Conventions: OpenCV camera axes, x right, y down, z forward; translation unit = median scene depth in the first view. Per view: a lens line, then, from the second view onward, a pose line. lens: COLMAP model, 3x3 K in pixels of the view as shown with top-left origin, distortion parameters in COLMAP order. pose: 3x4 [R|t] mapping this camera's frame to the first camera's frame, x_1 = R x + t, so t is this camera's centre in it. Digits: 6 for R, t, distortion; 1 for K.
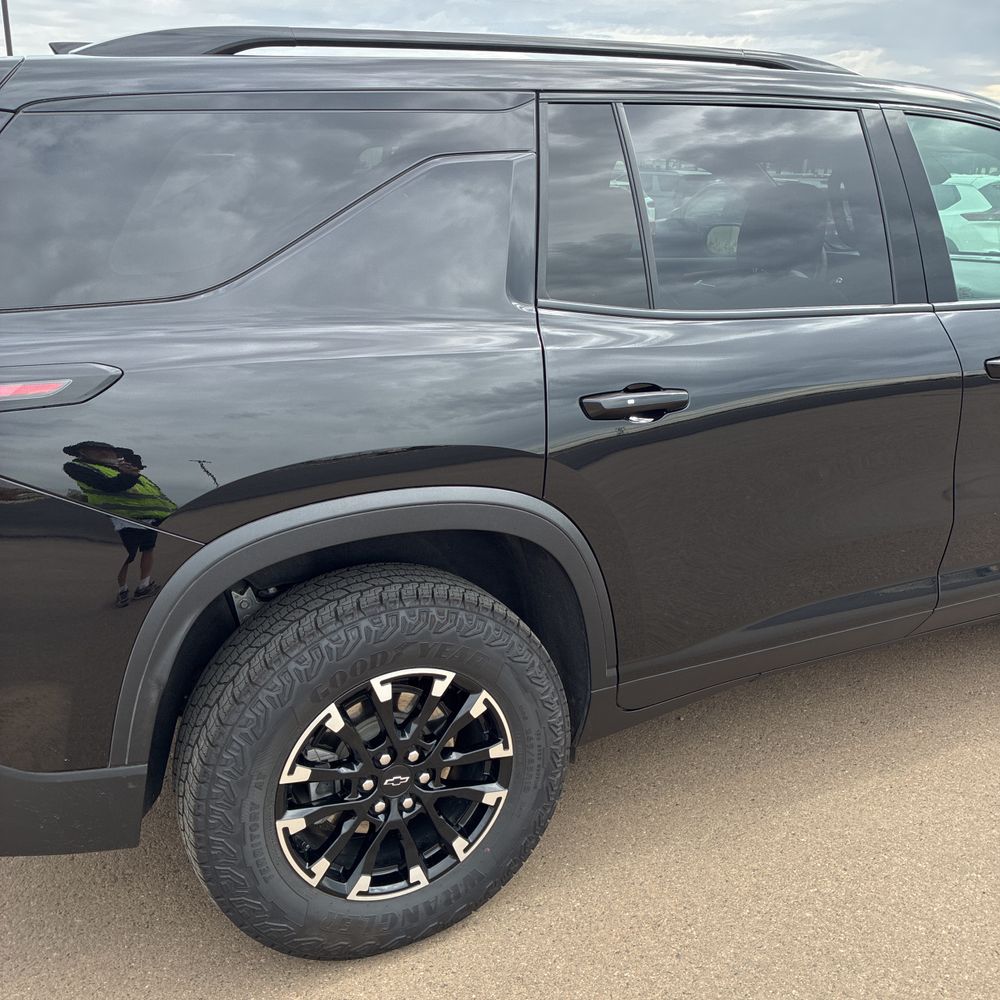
lens RADIAL K [[1018.3, 0, 502.3], [0, 1018.3, 497.0], [0, 0, 1]] dist [0.014857, -0.005007]
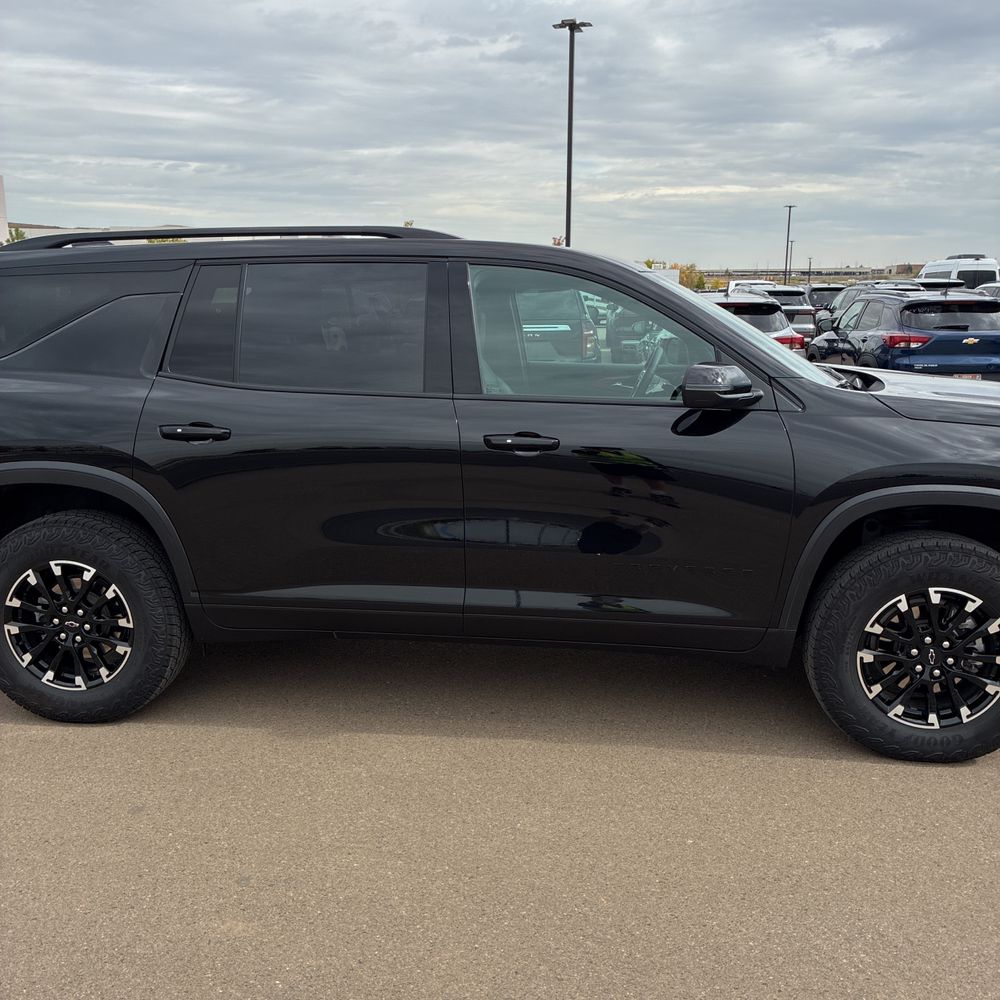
lens RADIAL K [[1051.7, 0, 527.4], [0, 1051.7, 500.1], [0, 0, 1]] dist [0.016767, 0.021797]
pose [[0.840758, 0.106238, -0.530886, 1.592486], [-0.160205, 0.985465, -0.056508, 0.030323], [0.517167, 0.132560, 0.845557, -0.230111]]
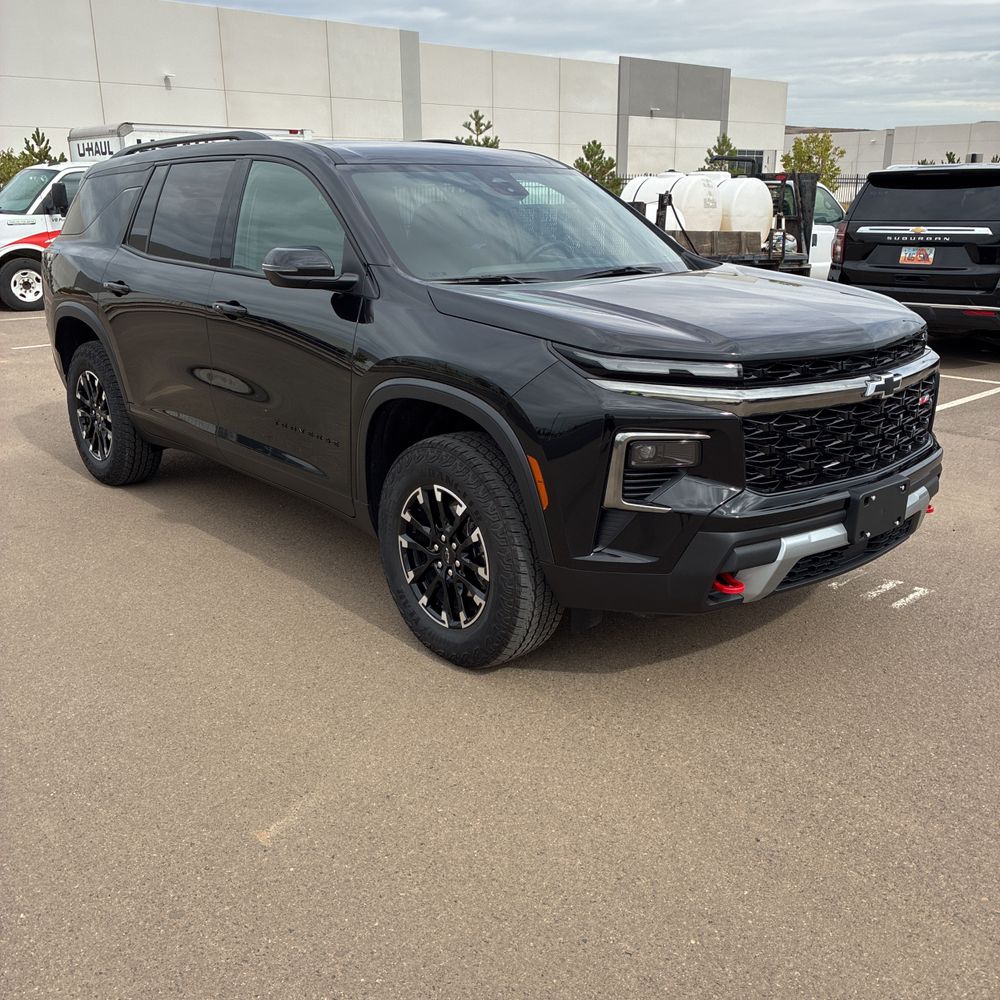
lens RADIAL K [[1047.2, 0, 501.8], [0, 1047.2, 498.6], [0, 0, 1]] dist [0.051535, -0.059246]
pose [[0.251648, 0.268316, -0.929882, 2.881234], [-0.283801, 0.939022, 0.194150, -0.375958], [0.925273, 0.215044, 0.312451, 1.166784]]
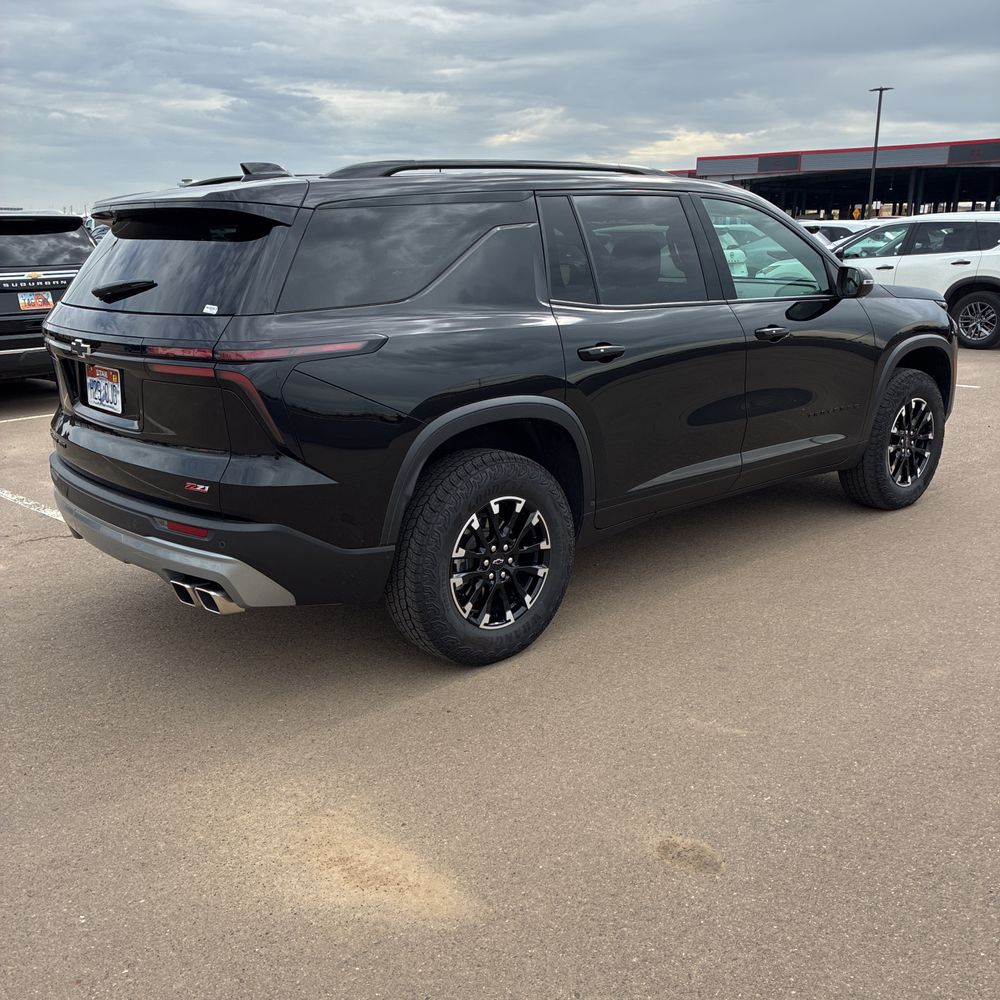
lens RADIAL K [[1022.1, 0, 500.8], [0, 1022.1, 511.0], [0, 0, 1]] dist [0.075678, -0.088269]
pose [[0.963066, -0.085613, 0.255294, -0.564692], [0.094986, 0.995175, -0.024589, 0.232256], [-0.251957, 0.047930, 0.966551, -0.799853]]
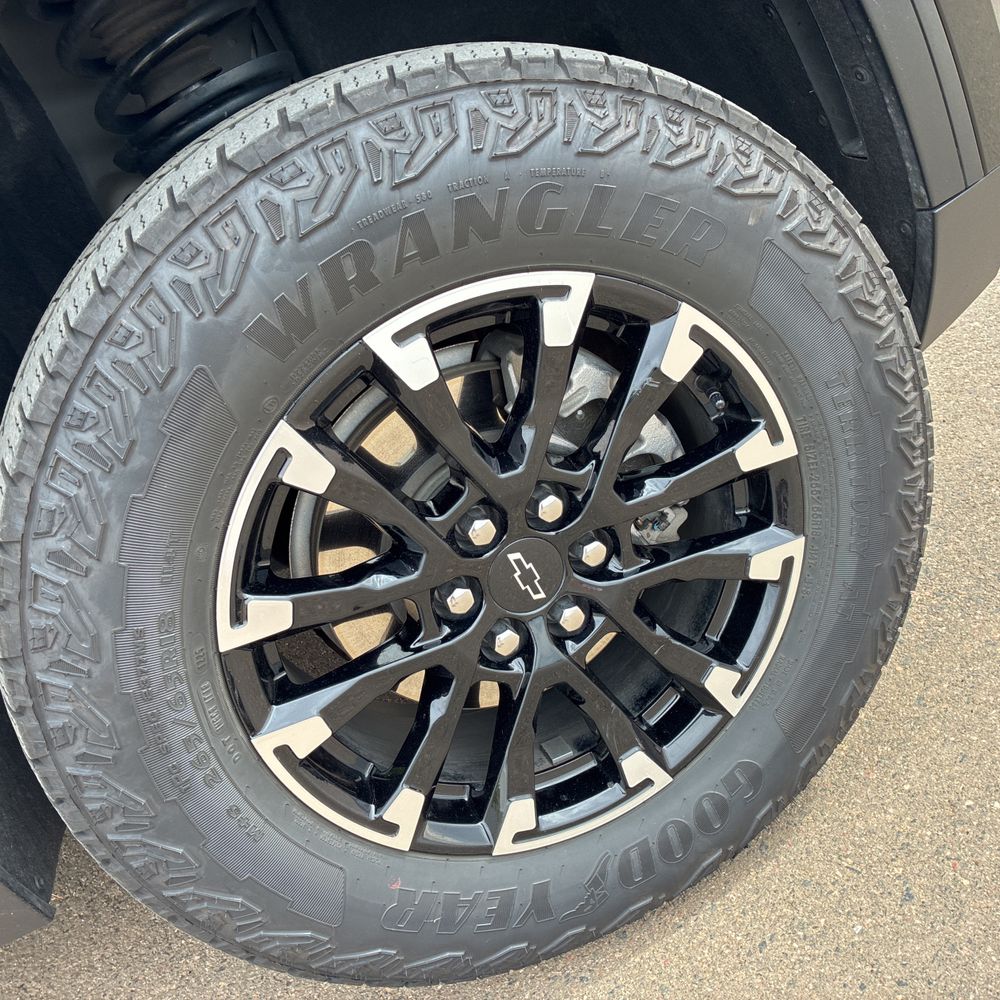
lens RADIAL K [[1047.2, 0, 501.8], [0, 1047.2, 498.6], [0, 0, 1]] dist [0.051535, -0.059246]
pose [[0.943873, -0.239507, -0.227464, -0.010145], [0.279829, 0.945694, 0.165402, 0.175658], [0.175497, -0.219770, 0.959636, 0.599234]]
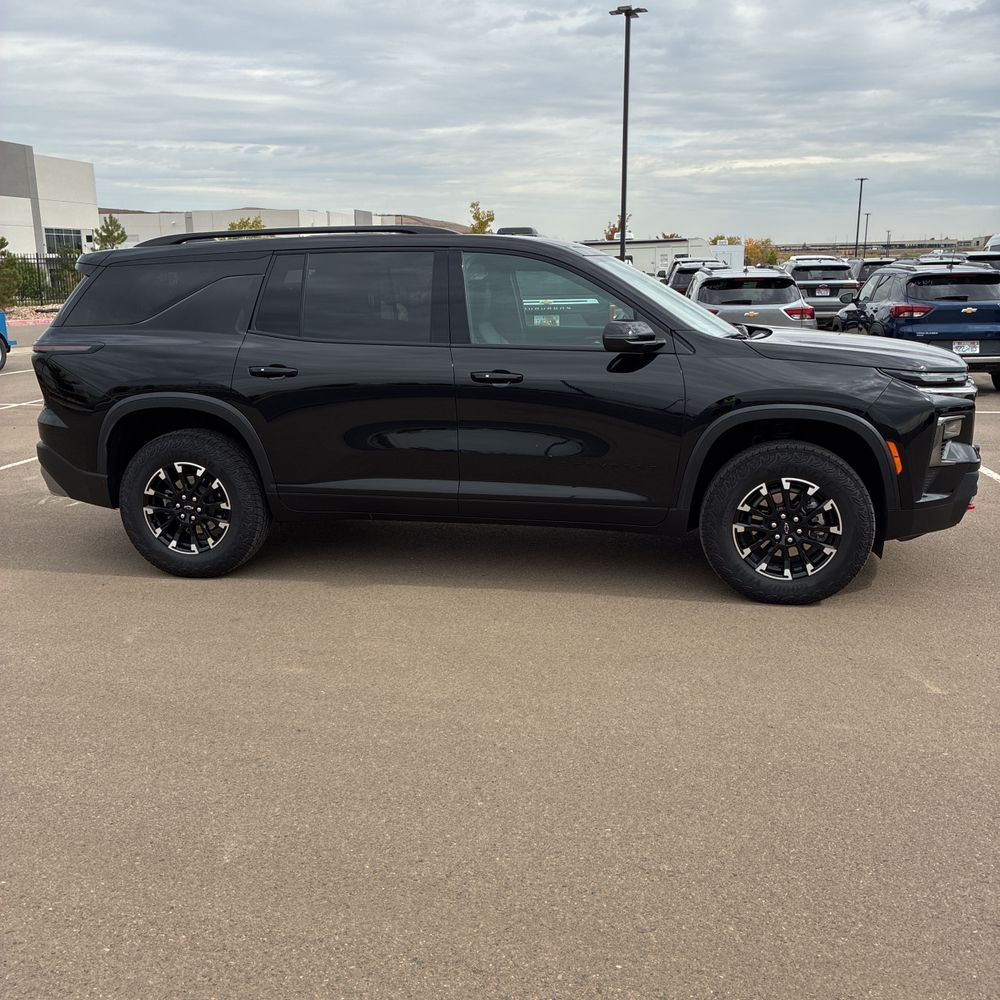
lens RADIAL K [[1056.8, 0, 523.6], [0, 1056.8, 496.2], [0, 0, 1]] dist [0.048614, -0.049313]
pose [[0.798785, 0.118283, -0.589875, 2.222018], [-0.167646, 0.985408, -0.029424, 0.183290], [0.577787, 0.122393, 0.806958, -0.733768]]
